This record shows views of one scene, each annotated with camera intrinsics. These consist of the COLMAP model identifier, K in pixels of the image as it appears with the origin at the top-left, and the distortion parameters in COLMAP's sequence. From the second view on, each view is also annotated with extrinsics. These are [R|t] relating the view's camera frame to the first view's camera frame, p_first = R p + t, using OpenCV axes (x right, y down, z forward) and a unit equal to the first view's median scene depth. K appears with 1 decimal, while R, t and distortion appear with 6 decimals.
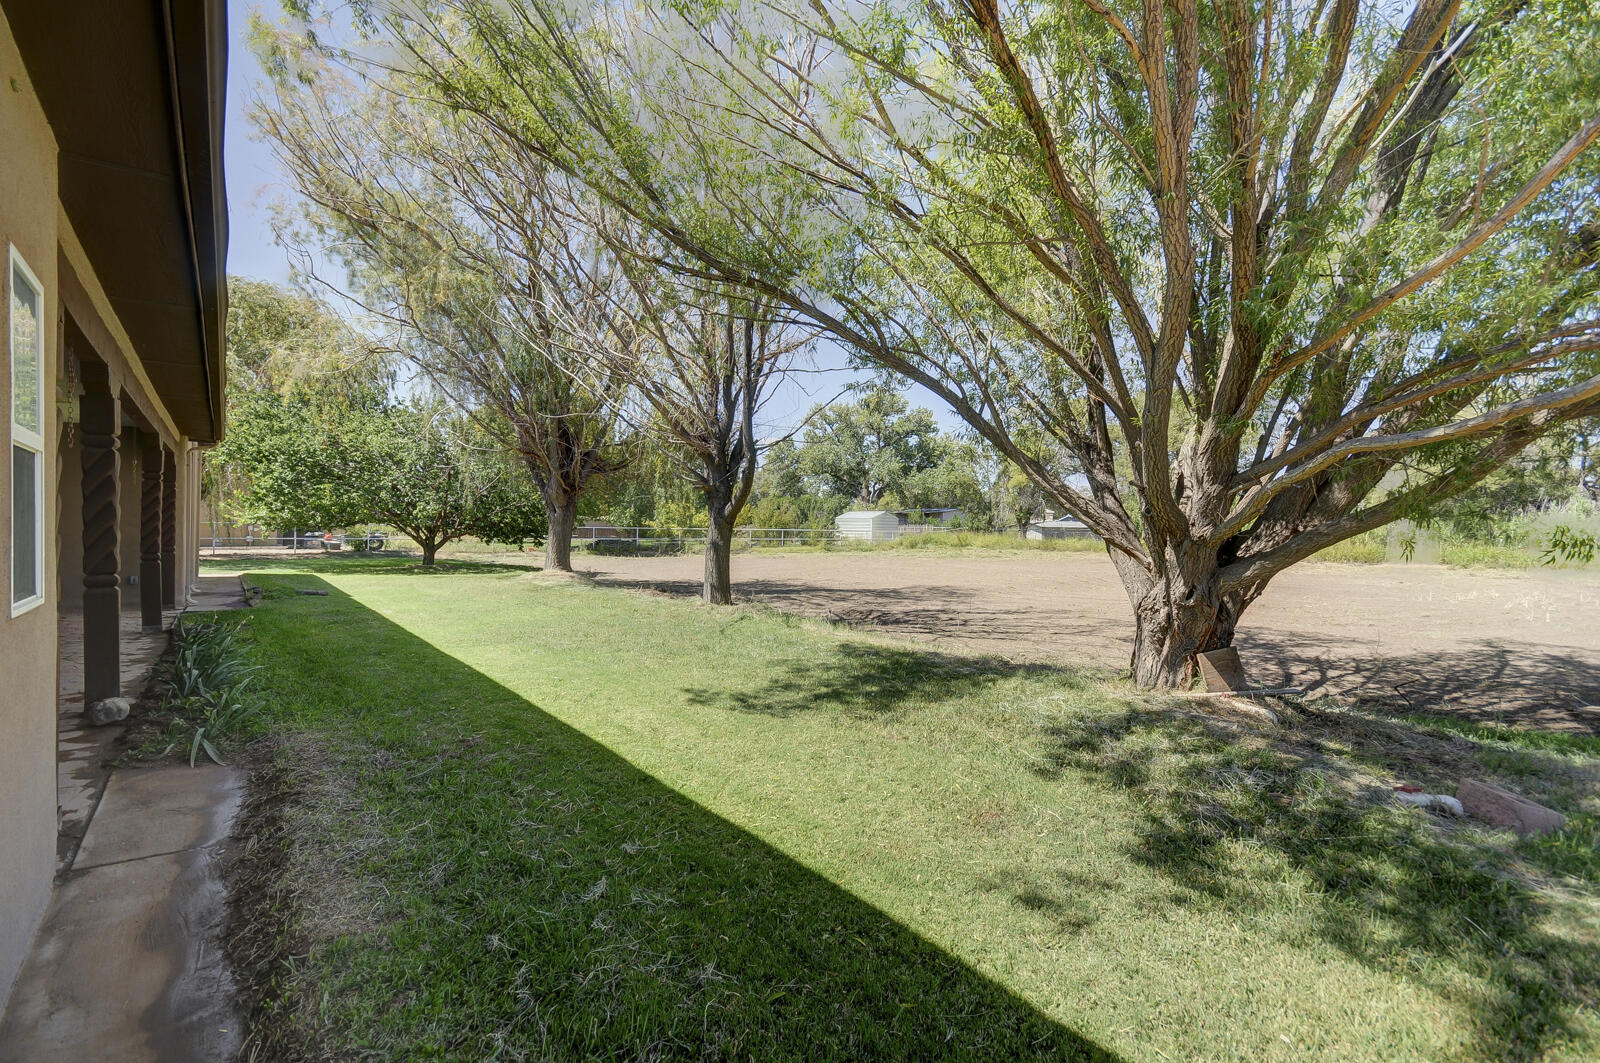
lens RADIAL K [[705.1, 0, 803.5], [0, 705.1, 536.8], [0, 0, 1]] dist [0.023609, -0.012428]
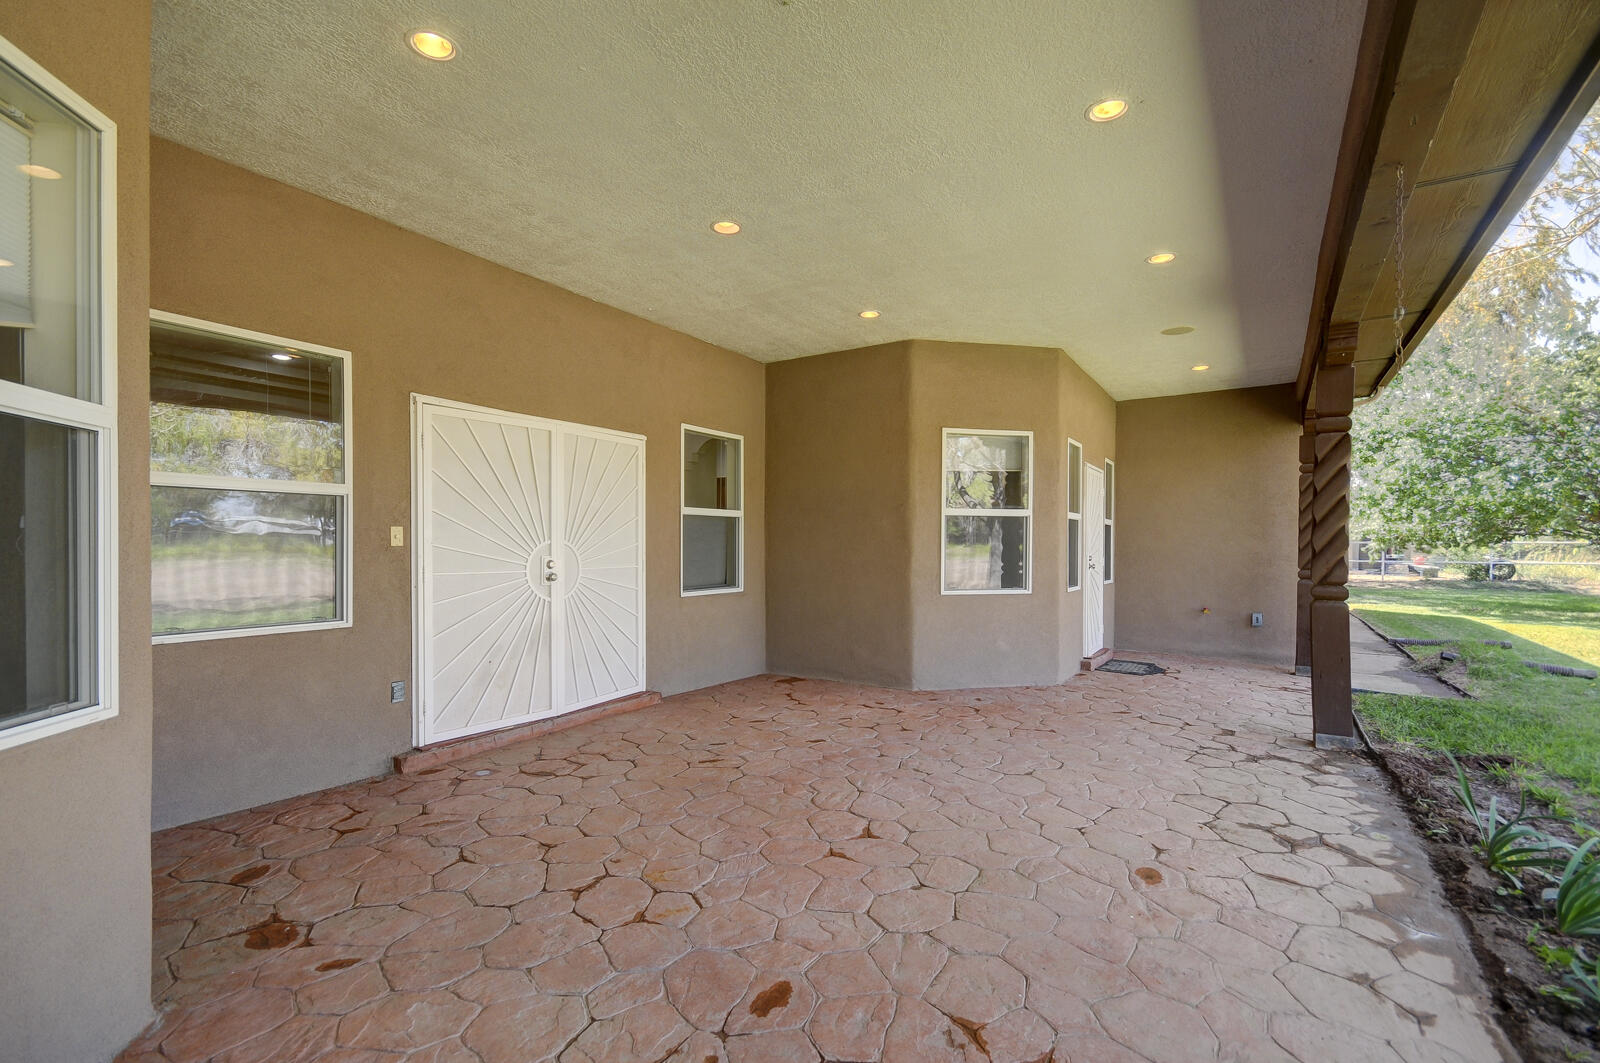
lens RADIAL K [[726.1, 0, 801.9], [0, 726.1, 547.2], [0, 0, 1]] dist [0.034115, -0.014064]
pose [[0.316287, -0.009358, -0.948618, -0.244469], [-0.007748, 0.999893, -0.012447, 0.002933], [0.948632, 0.011287, 0.316180, 0.226631]]
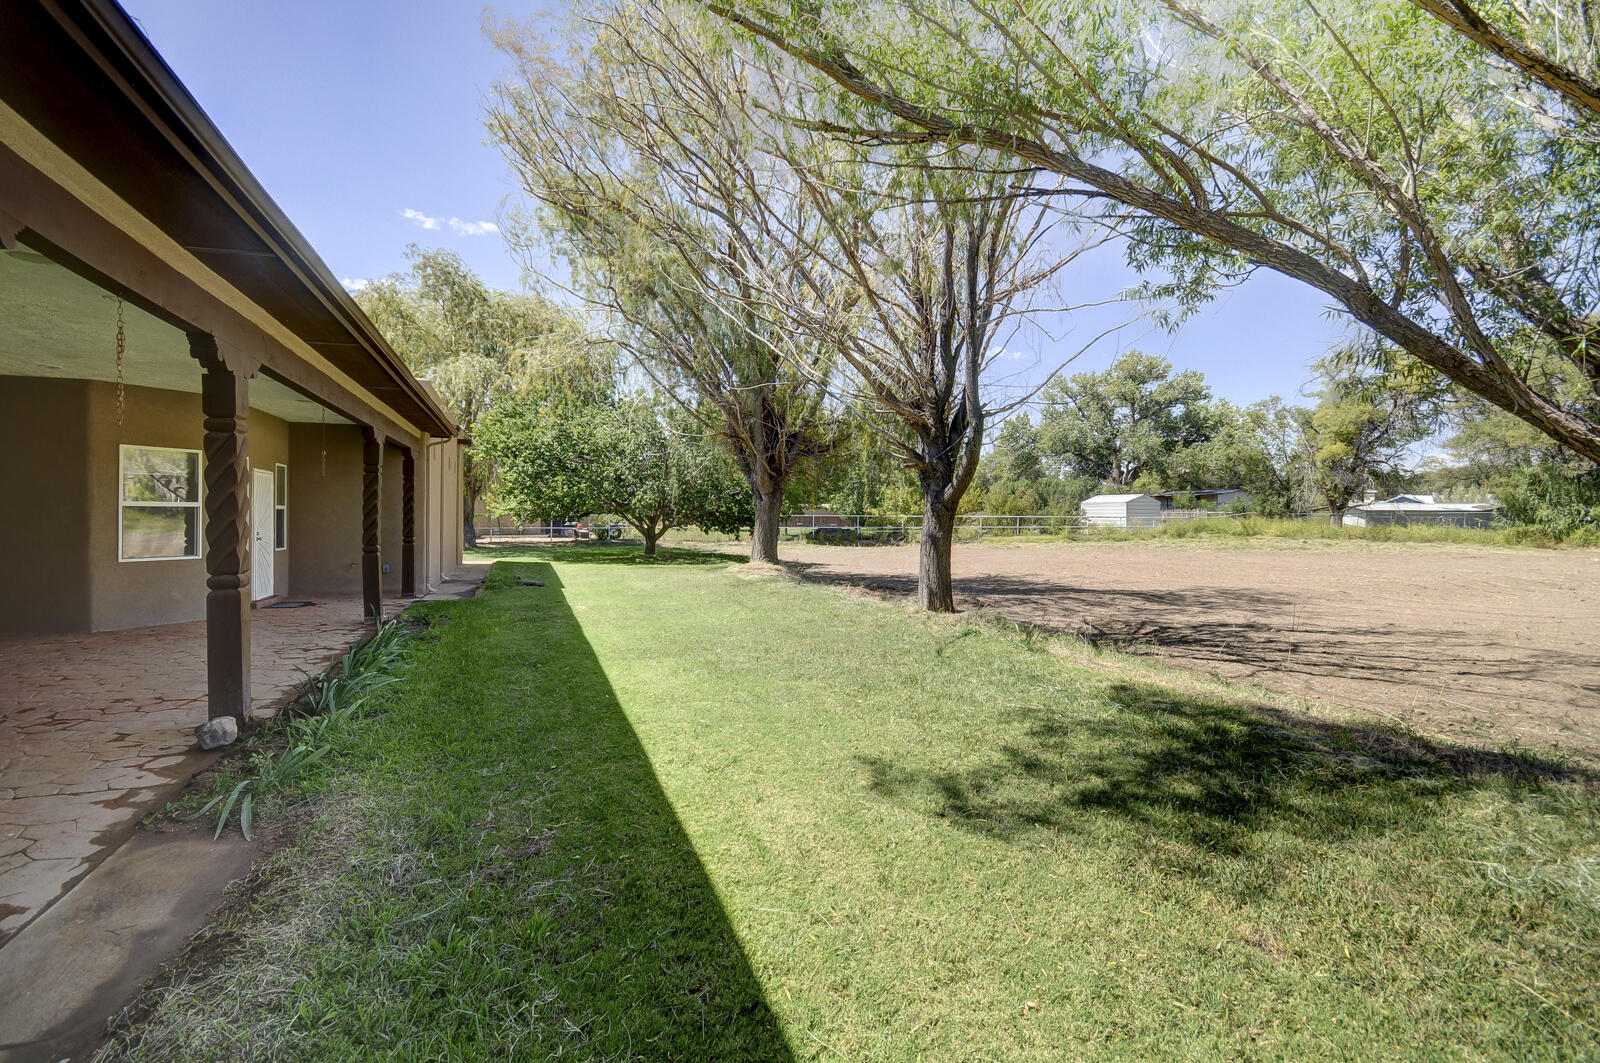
lens RADIAL K [[729.0, 0, 794.3], [0, 729.0, 513.1], [0, 0, 1]] dist [0.010339, -0.000164]
pose [[0.947110, -0.008919, -0.320784, -0.004318], [0.003961, 0.999862, -0.016103, -0.001618], [0.320883, 0.013981, 0.947016, 0.098421]]
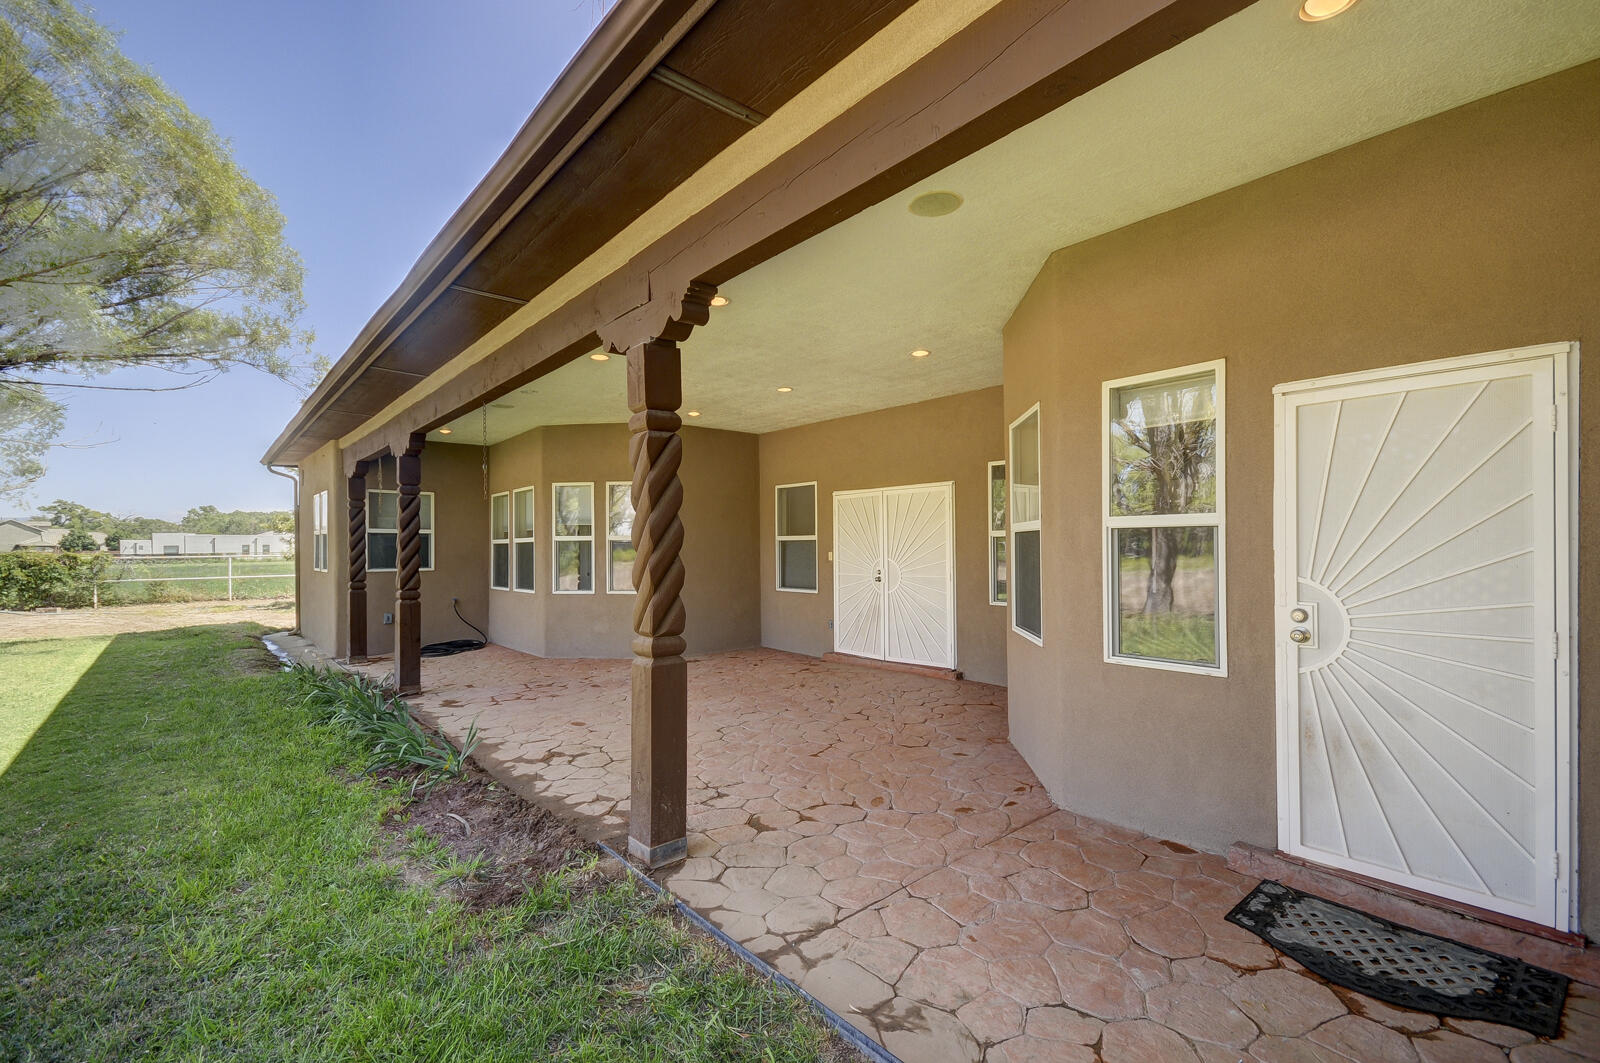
lens RADIAL K [[726.1, 0, 801.9], [0, 726.1, 547.2], [0, 0, 1]] dist [0.034115, -0.014064]
pose [[-0.999902, -0.009664, -0.010143, -0.429253], [-0.009800, 0.999861, 0.013501, -0.011592], [0.010011, 0.013599, -0.999857, 0.600050]]
